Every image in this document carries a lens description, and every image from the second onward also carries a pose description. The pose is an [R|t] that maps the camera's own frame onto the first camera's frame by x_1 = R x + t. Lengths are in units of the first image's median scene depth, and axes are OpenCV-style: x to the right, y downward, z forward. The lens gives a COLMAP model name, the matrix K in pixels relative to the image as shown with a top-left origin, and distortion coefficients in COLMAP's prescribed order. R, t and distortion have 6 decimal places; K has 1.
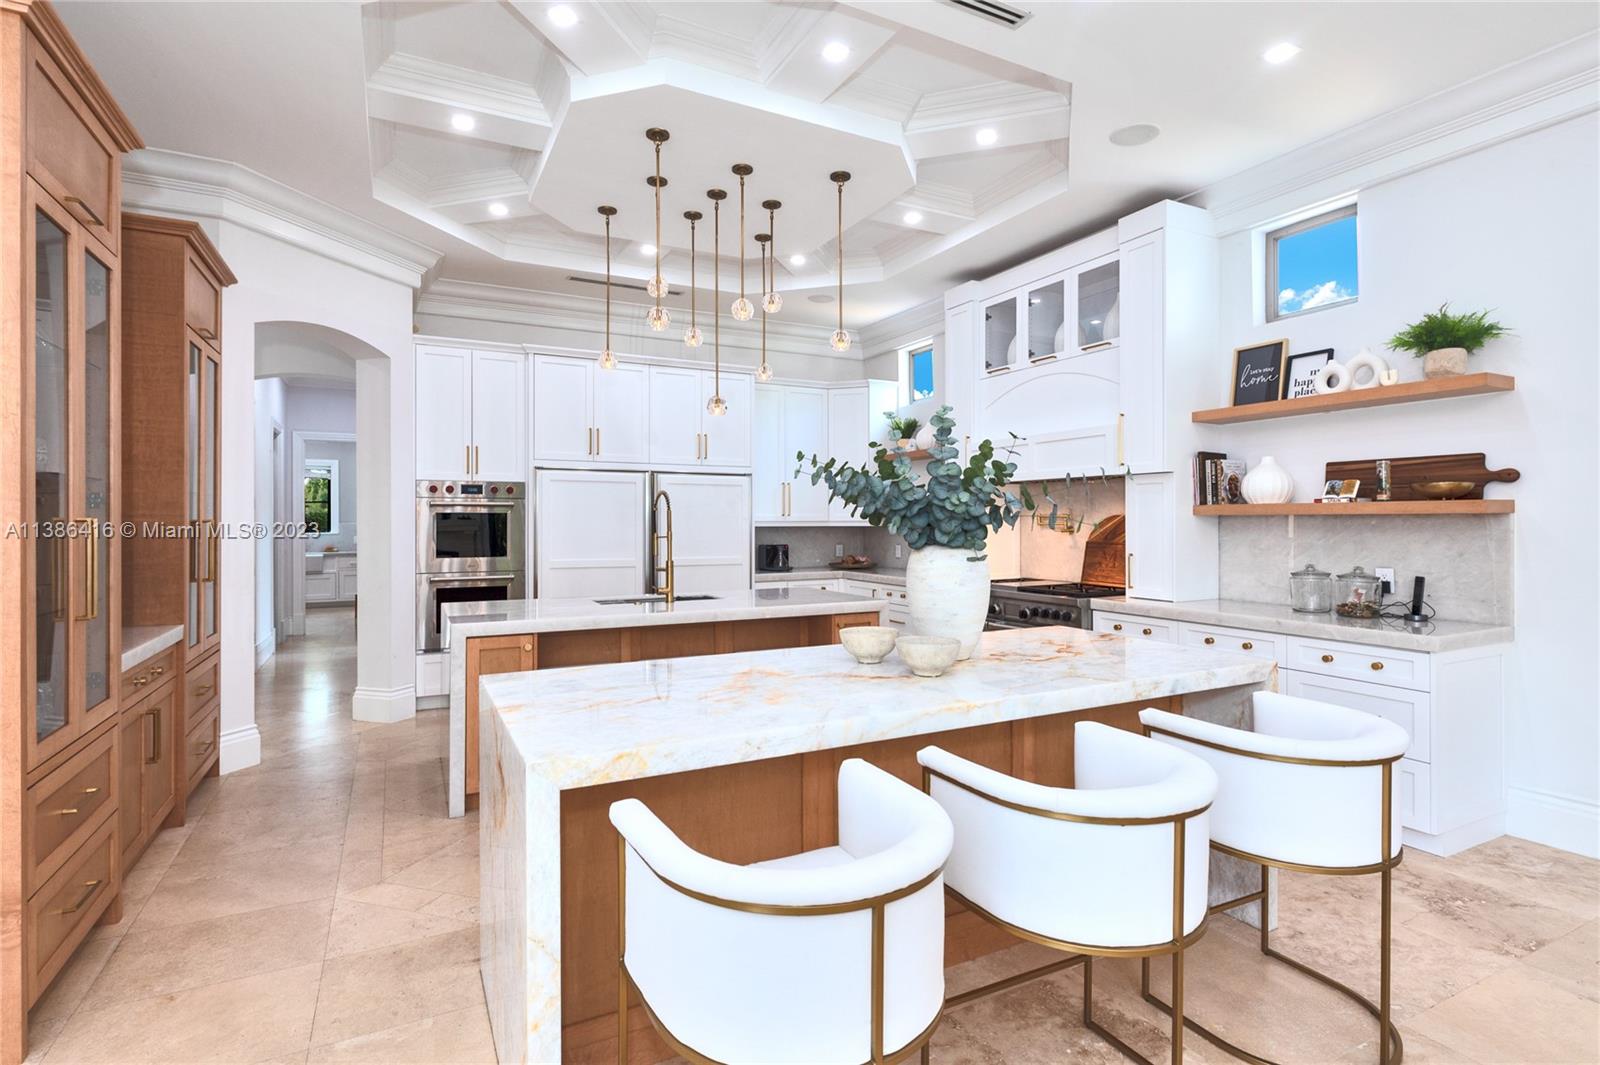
lens RADIAL K [[757.3, 0, 793.1], [0, 757.3, 524.1], [0, 0, 1]] dist [0.000844, 0.000284]
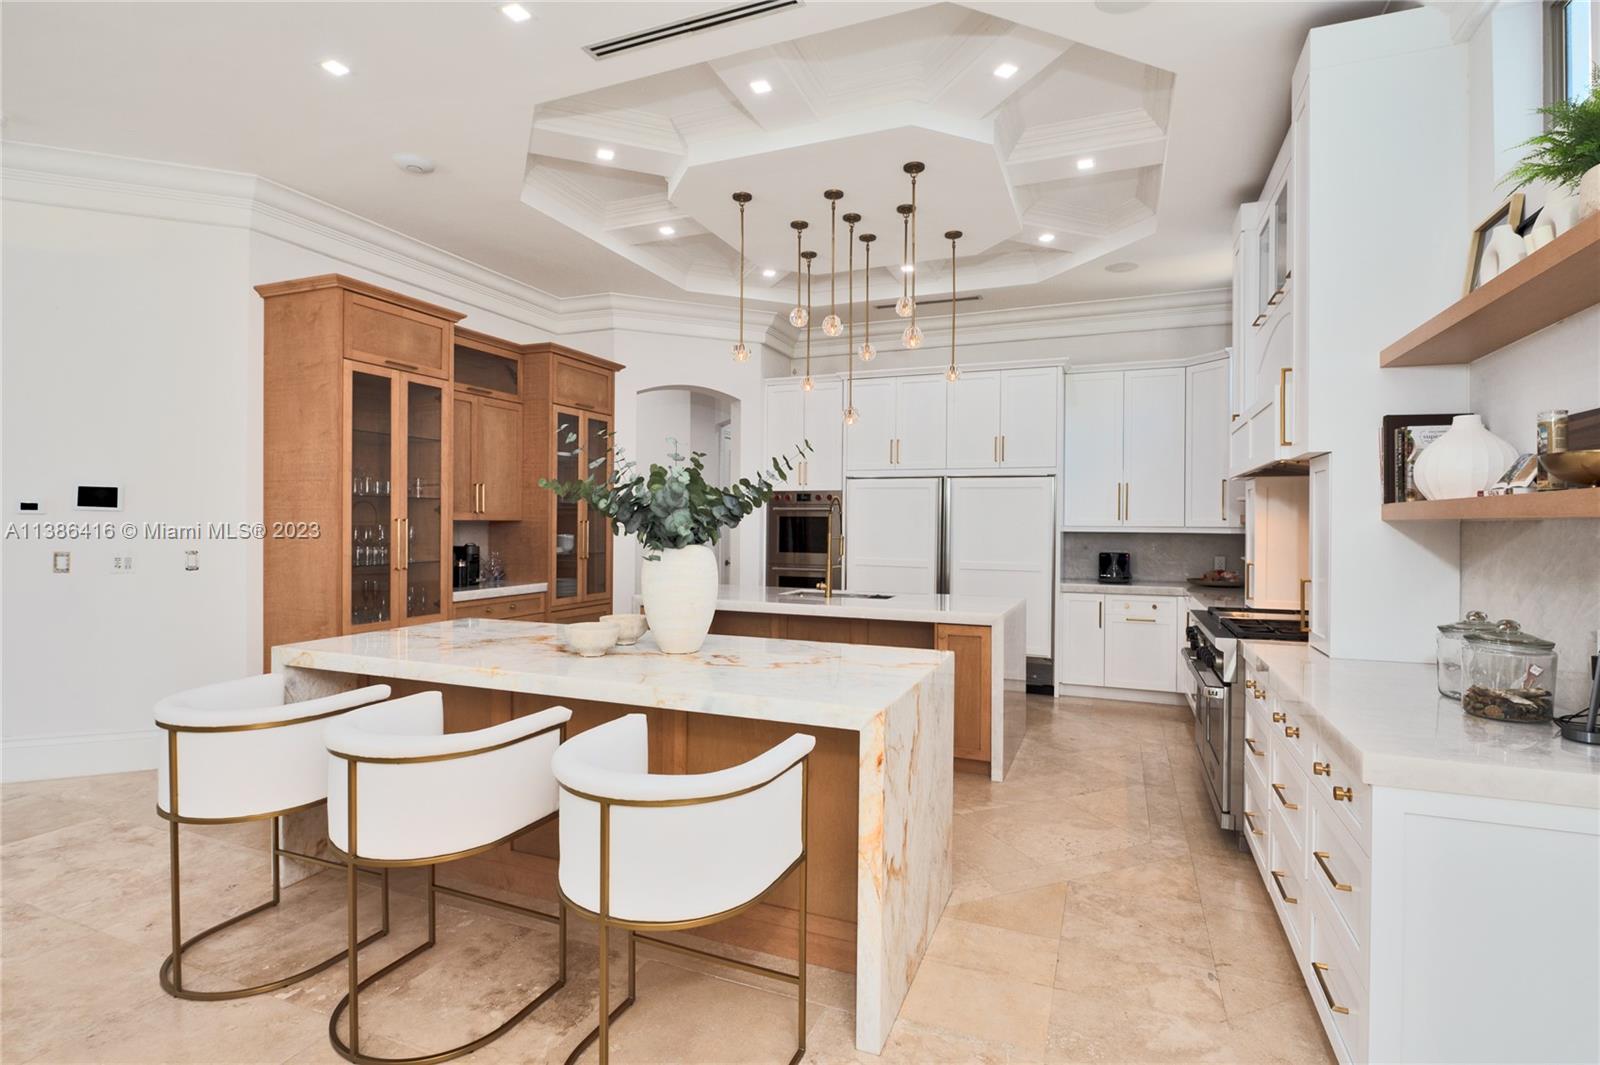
lens RADIAL K [[768.5, 0, 829.4], [0, 768.5, 528.4], [0, 0, 1]] dist [0.000085, 0.000032]
pose [[0.666996, 0.011284, -0.744976, 0.673778], [-0.010939, 0.999926, 0.005352, -0.003468], [0.744981, 0.004579, 0.667070, 0.249758]]
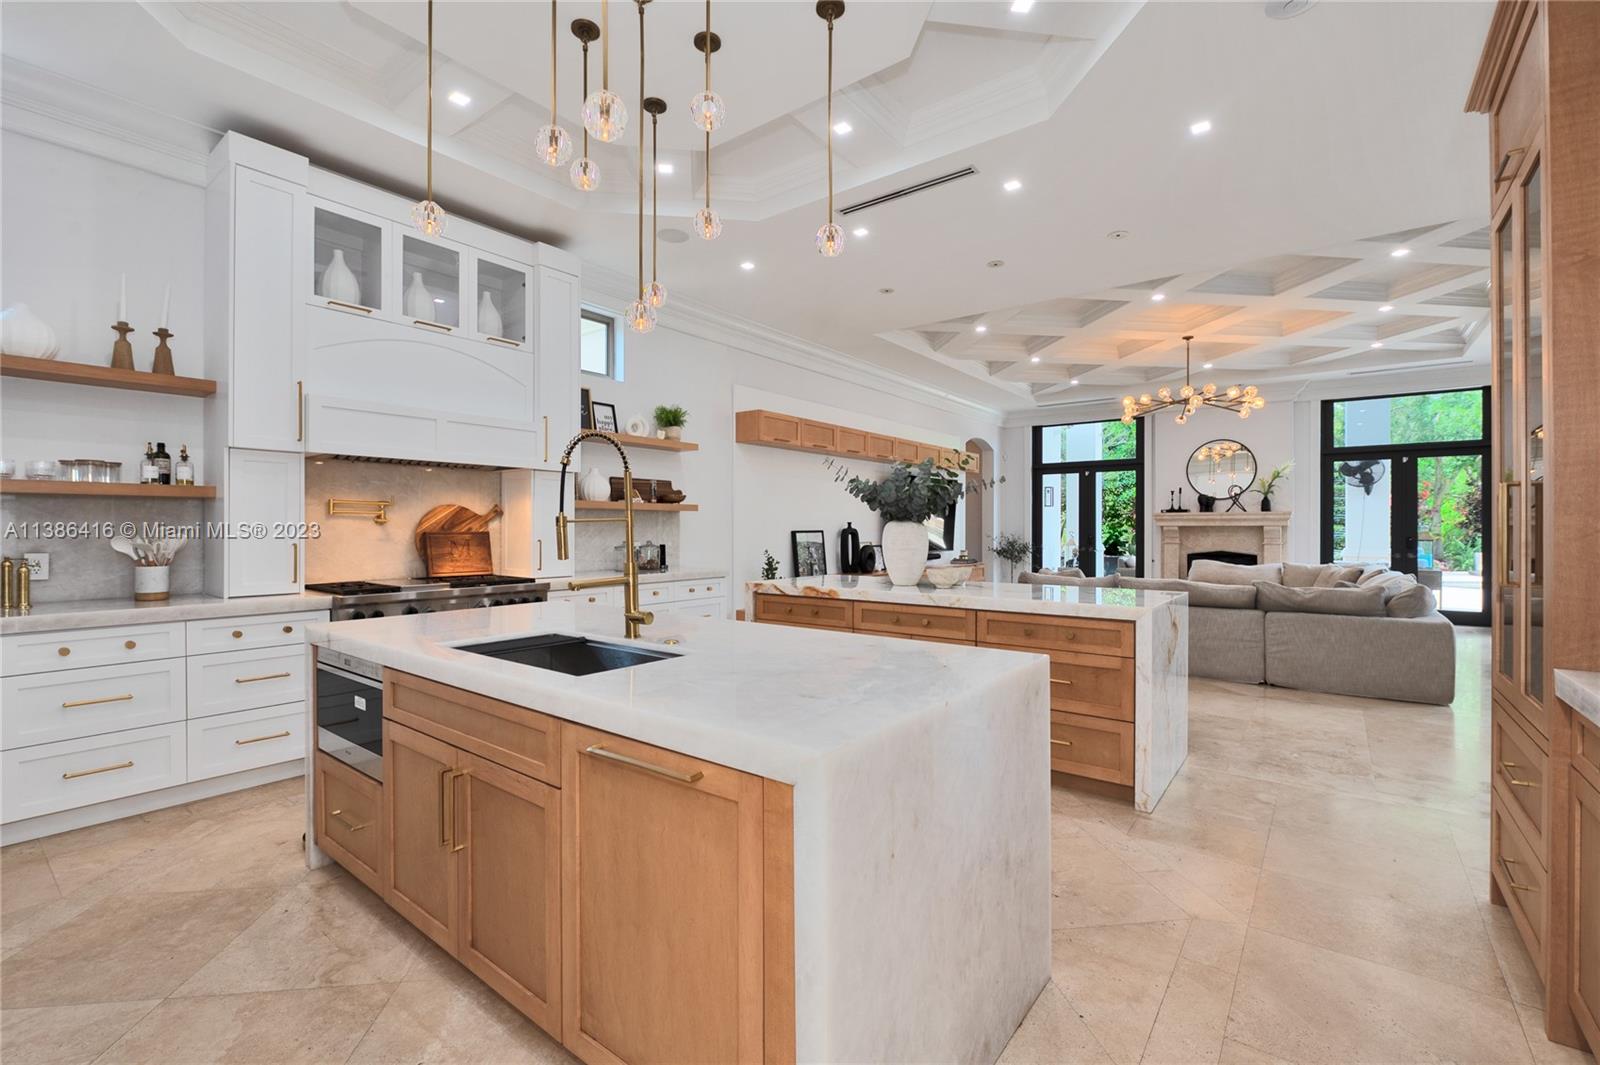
lens RADIAL K [[700.0, 0, 800.0], [0, 700.0, 532.5], [0, 0, 1]] dist [-0.000460, -0.000029]
pose [[-0.426967, -0.003815, 0.904259, -0.687101], [0.006091, 0.999956, 0.007095, 0.023379], [-0.904247, 0.008537, -0.426925, 1.119222]]
